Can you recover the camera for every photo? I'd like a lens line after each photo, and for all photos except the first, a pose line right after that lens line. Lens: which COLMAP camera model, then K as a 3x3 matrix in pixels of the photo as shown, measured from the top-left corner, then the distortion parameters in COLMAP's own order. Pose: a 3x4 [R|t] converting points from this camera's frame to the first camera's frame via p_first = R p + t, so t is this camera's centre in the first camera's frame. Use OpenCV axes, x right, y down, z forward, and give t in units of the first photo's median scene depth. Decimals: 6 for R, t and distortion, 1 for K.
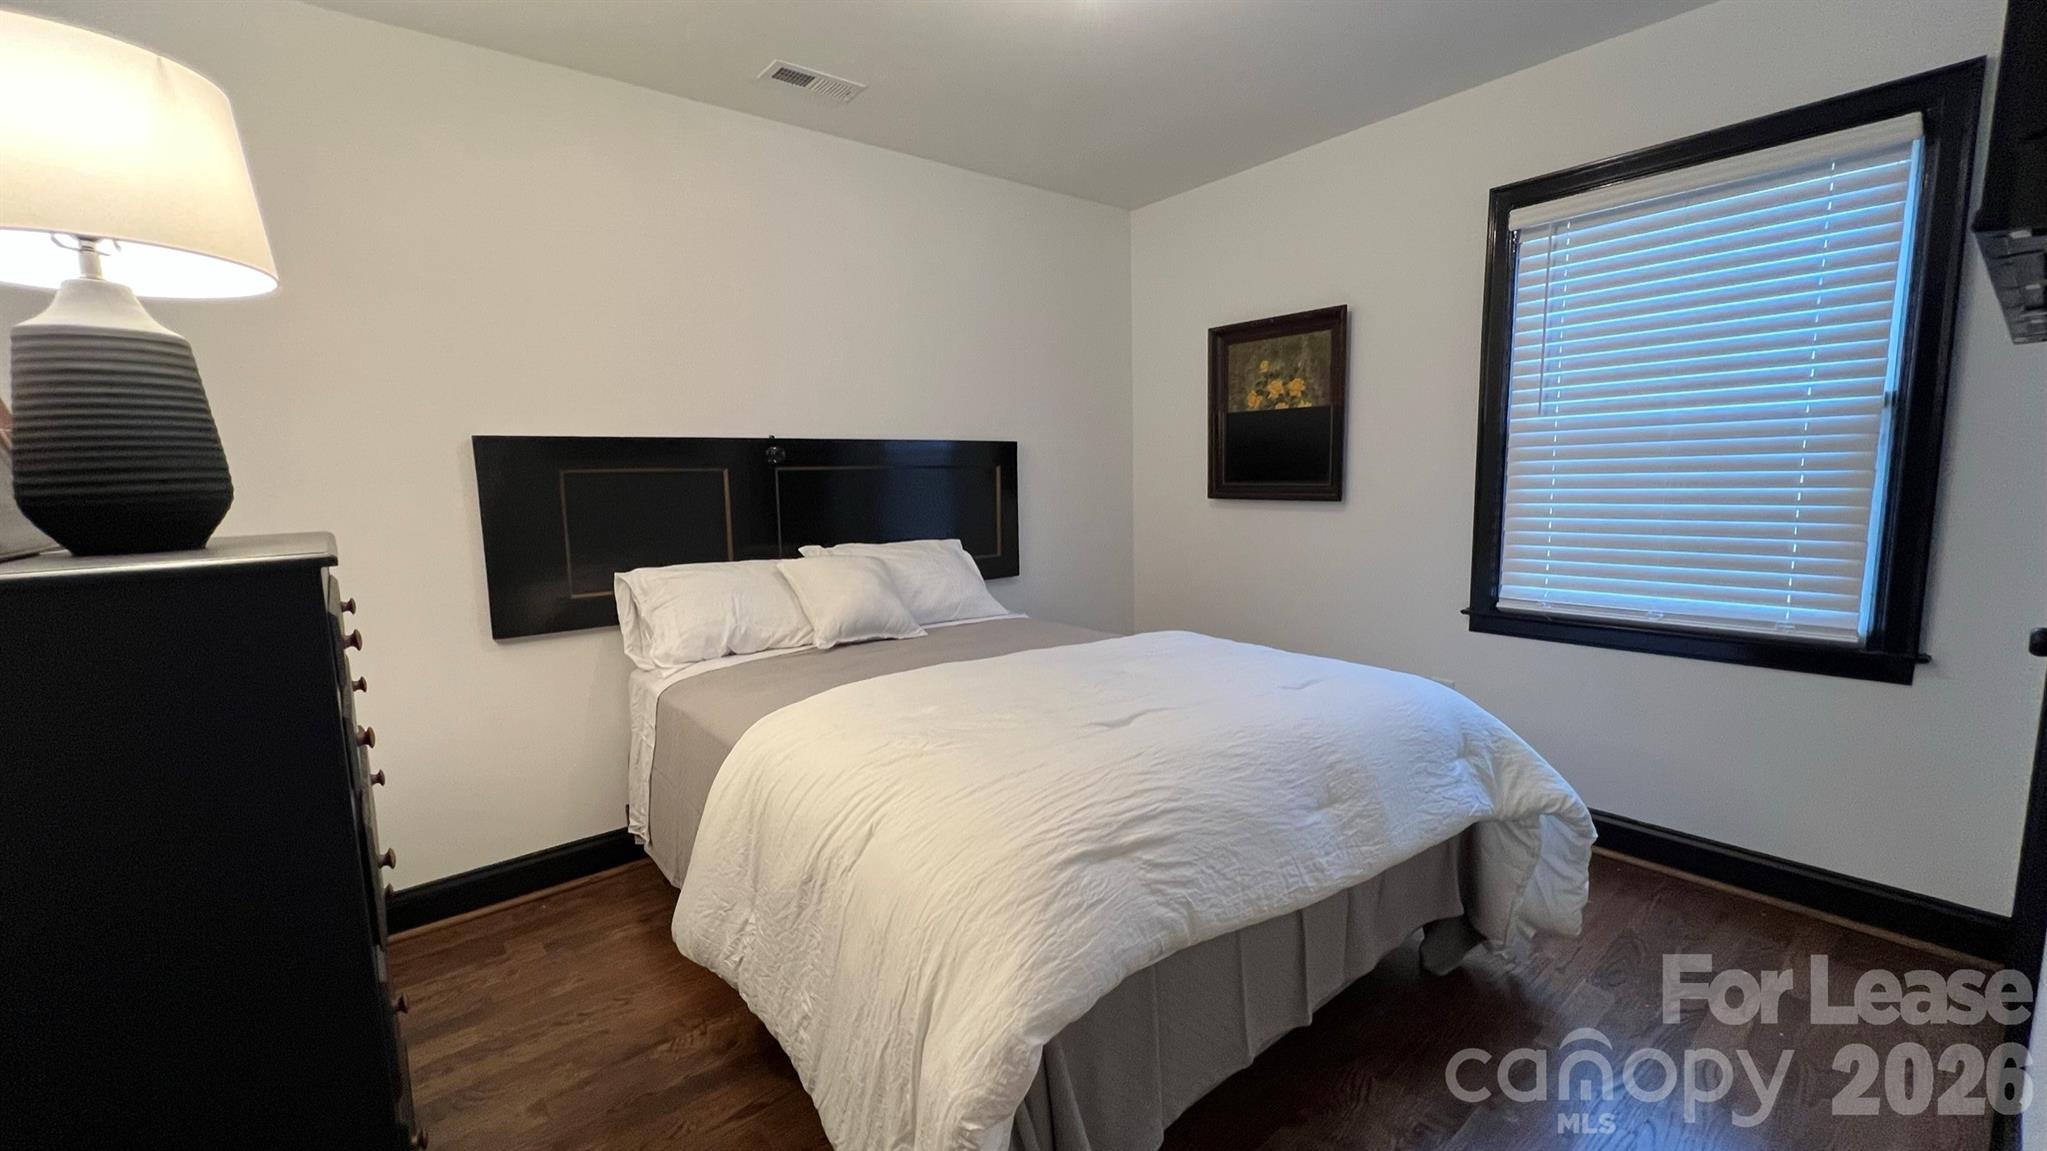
lens RADIAL K [[813.7, 0, 1020.1], [0, 813.7, 577.9], [0, 0, 1]] dist [0.000164, -0.000072]
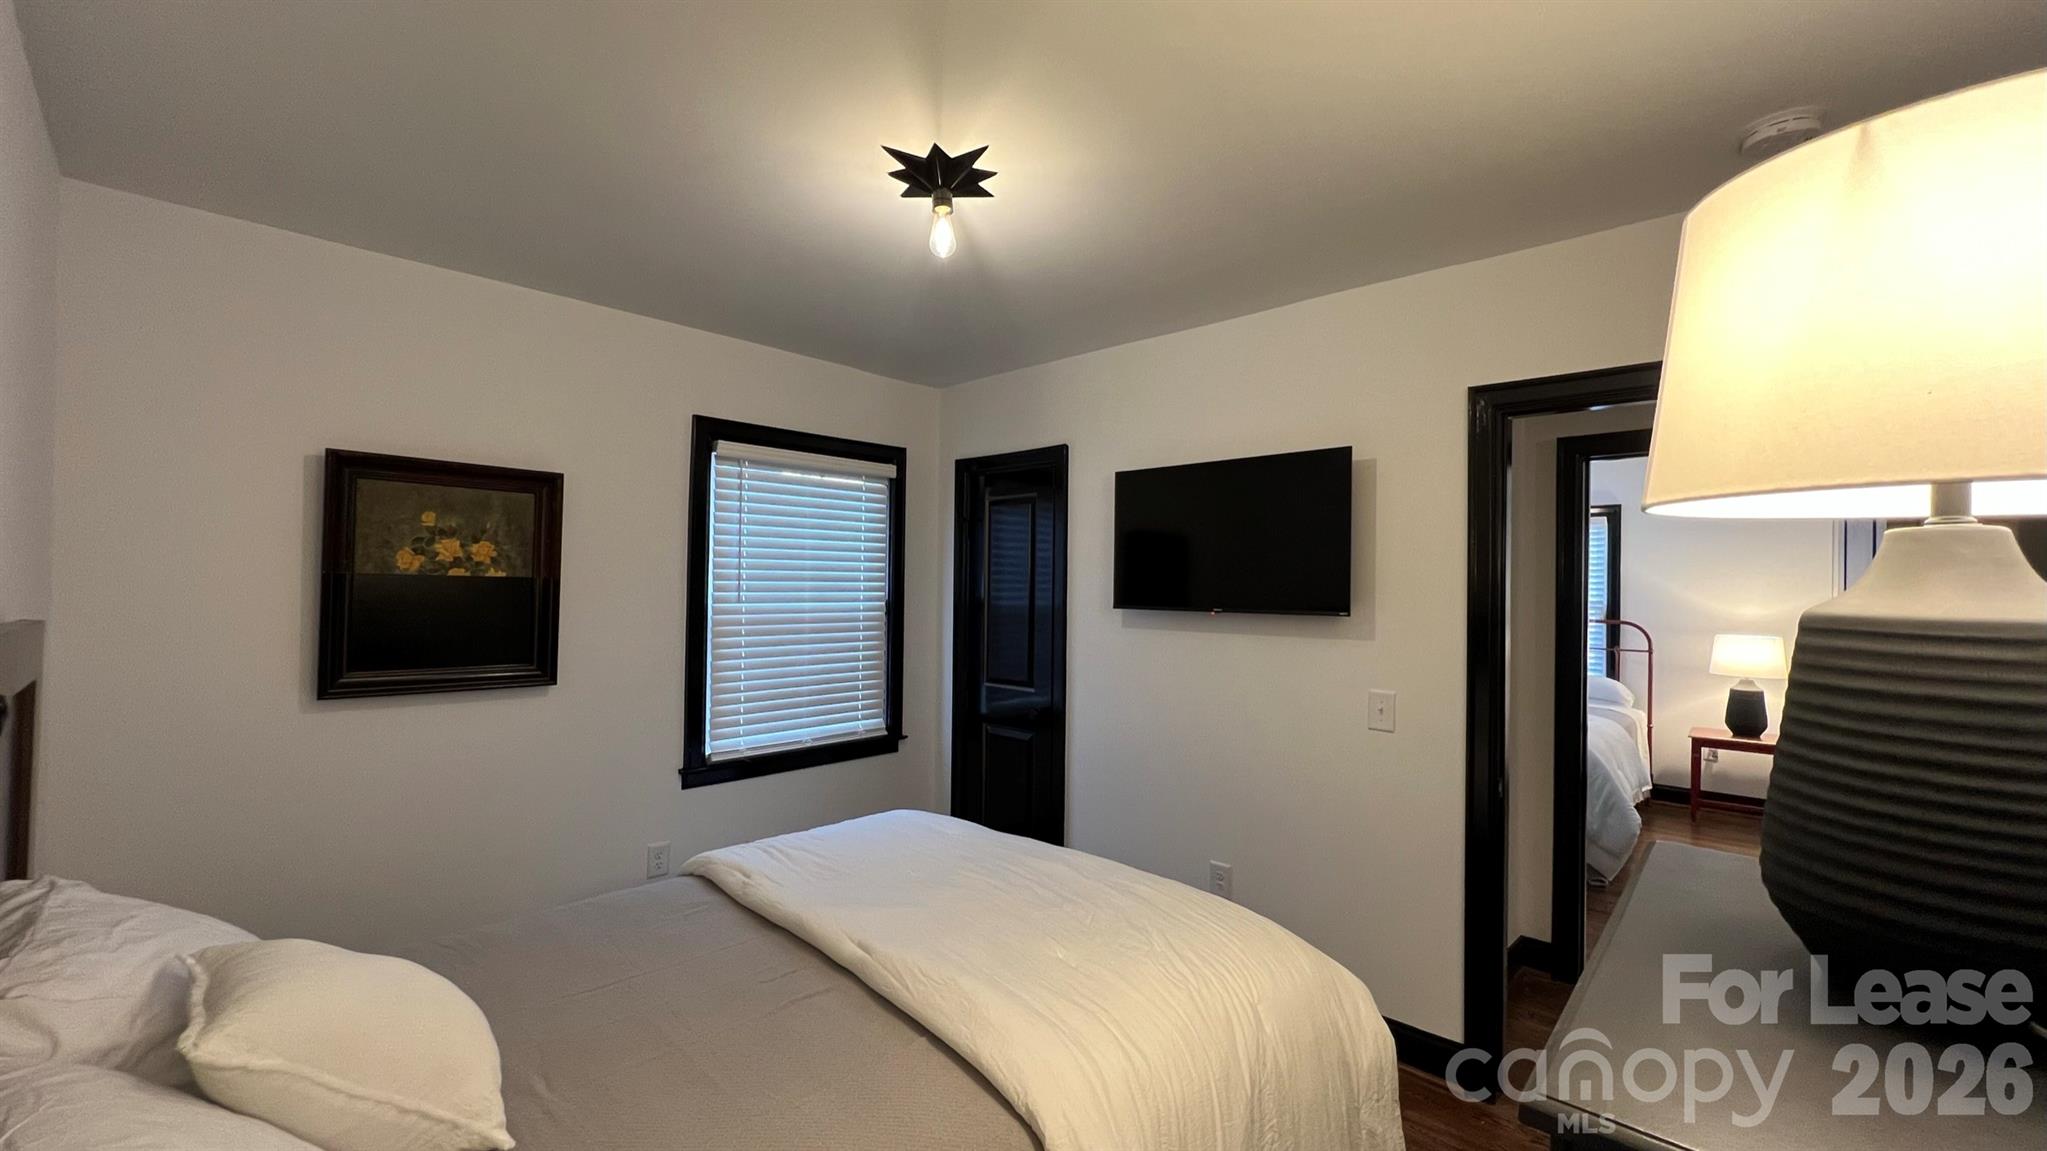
lens RADIAL K [[813.7, 0, 1020.1], [0, 813.7, 577.9], [0, 0, 1]] dist [0.000164, -0.000072]
pose [[-0.114460, 0.032790, 0.992887, -0.535986], [0.115862, 0.993075, -0.019440, -0.128745], [-0.986648, 0.112813, -0.117466, 0.562116]]
